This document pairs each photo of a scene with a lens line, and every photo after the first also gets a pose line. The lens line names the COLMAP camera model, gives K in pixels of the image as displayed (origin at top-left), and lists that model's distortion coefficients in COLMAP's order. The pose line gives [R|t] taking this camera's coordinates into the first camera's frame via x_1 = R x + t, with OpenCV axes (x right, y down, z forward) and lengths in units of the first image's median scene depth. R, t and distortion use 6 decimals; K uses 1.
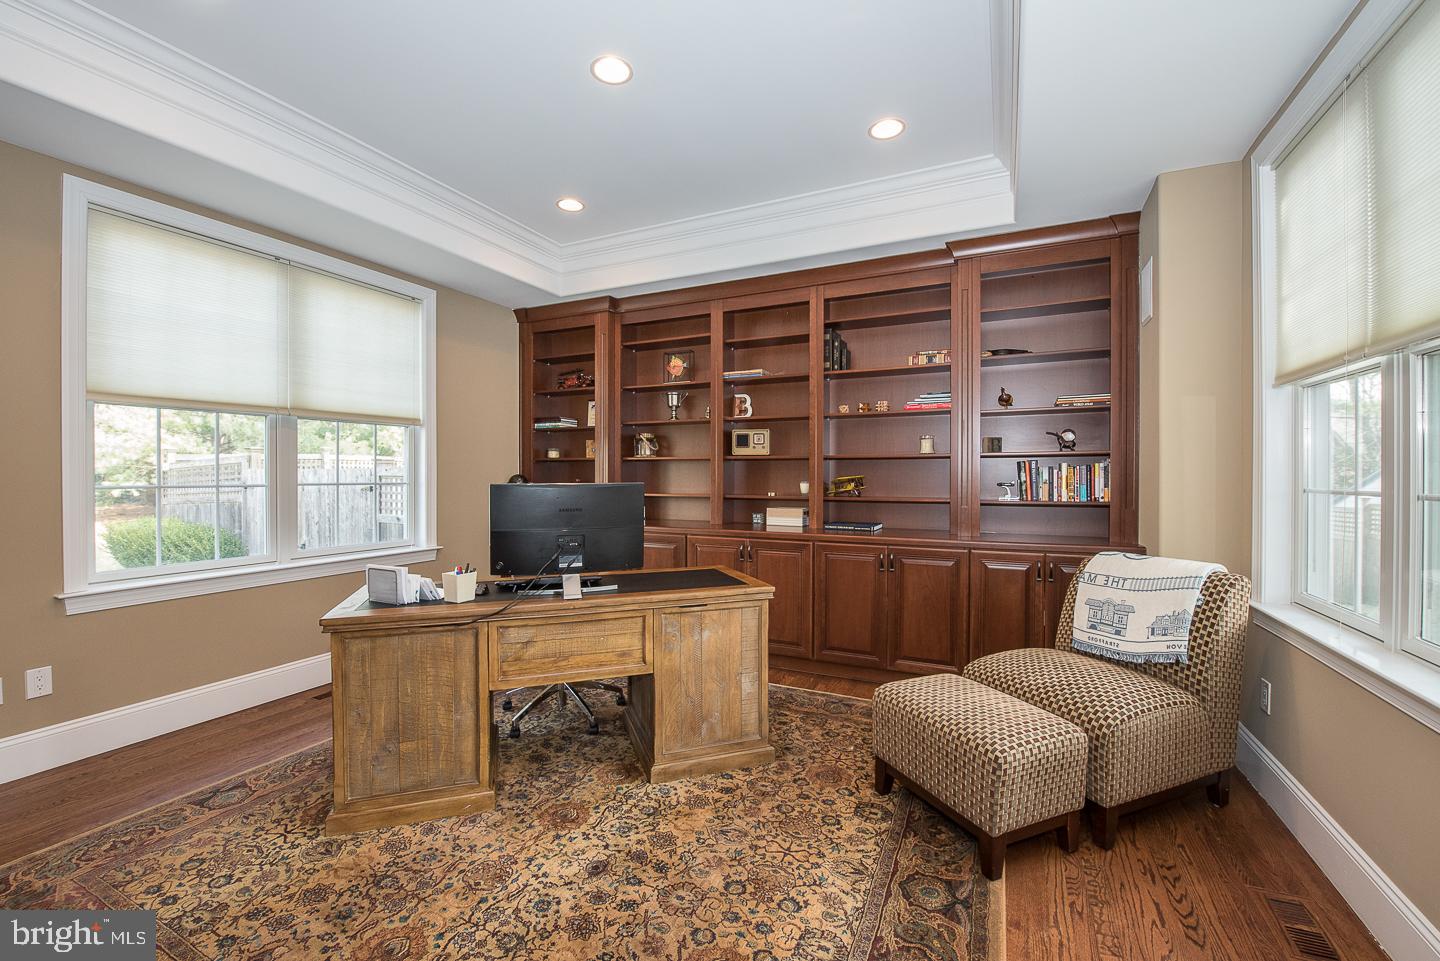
lens RADIAL K [[589.8, 0, 720.0], [0, 589.8, 480.5], [0, 0, 1]] dist [-0.020708, -0.000438]
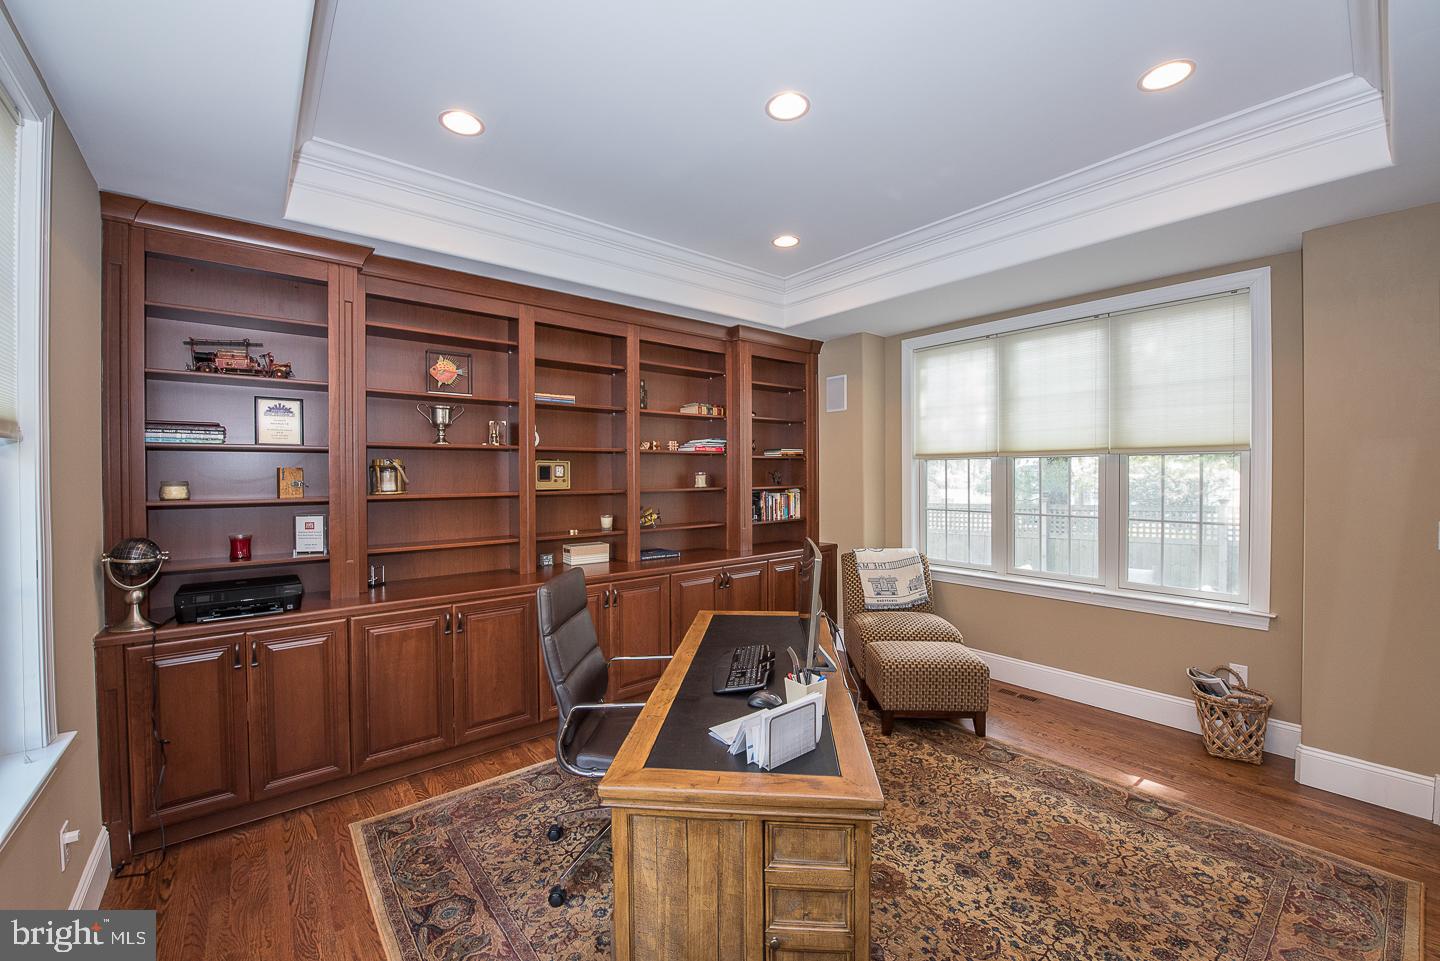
lens RADIAL K [[567.6, 0, 720.0], [0, 567.6, 480.5], [0, 0, 1]] dist [0.000505, -0.011761]
pose [[0.422923, -0.010331, 0.906107, -1.035961], [0.016702, 0.999854, 0.003604, -0.093777], [-0.906012, 0.013609, 0.423034, 0.691362]]
